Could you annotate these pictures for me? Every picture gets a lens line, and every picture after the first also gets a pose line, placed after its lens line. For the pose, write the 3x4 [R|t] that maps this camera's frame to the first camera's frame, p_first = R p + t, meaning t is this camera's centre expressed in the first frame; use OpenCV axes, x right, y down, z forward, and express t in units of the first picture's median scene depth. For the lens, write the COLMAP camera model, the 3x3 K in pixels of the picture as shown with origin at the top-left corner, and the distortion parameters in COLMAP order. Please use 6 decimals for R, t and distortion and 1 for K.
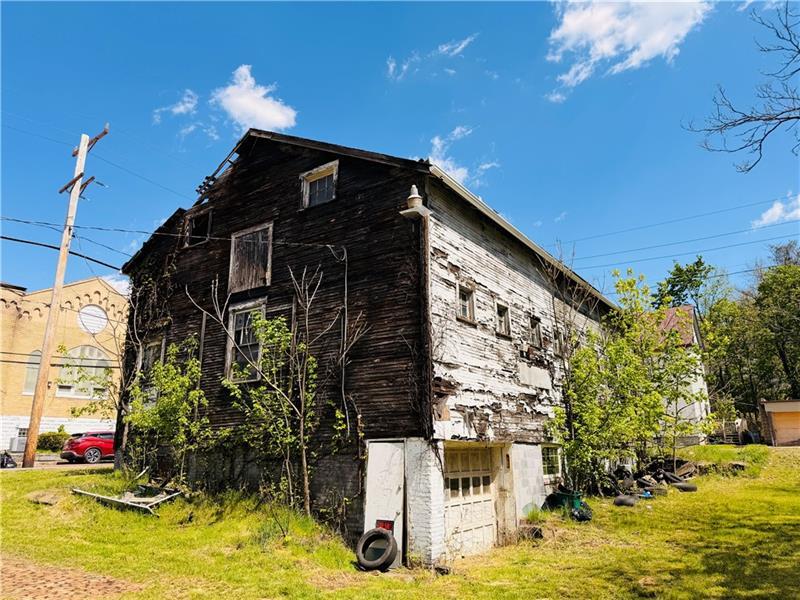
lens RADIAL K [[568.6, 0, 397.7], [0, 568.6, 304.0], [0, 0, 1]] dist [0.050794, -0.047755]
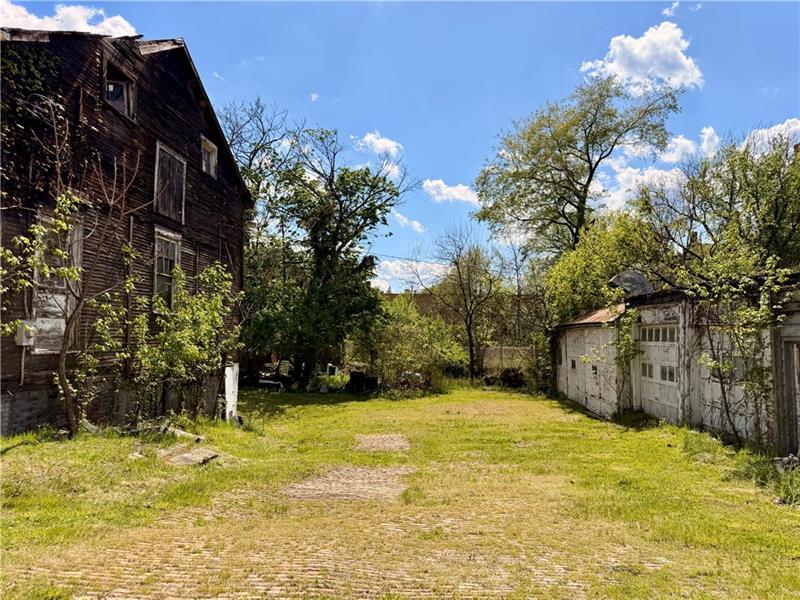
lens RADIAL K [[568.6, 0, 398.5], [0, 568.6, 300.6], [0, 0, 1]] dist [0.050794, -0.047755]
pose [[-0.507343, 0.056807, 0.859870, -1.313431], [-0.228272, 0.953320, -0.197667, 0.216475], [-0.830960, -0.296569, -0.470693, 1.117656]]
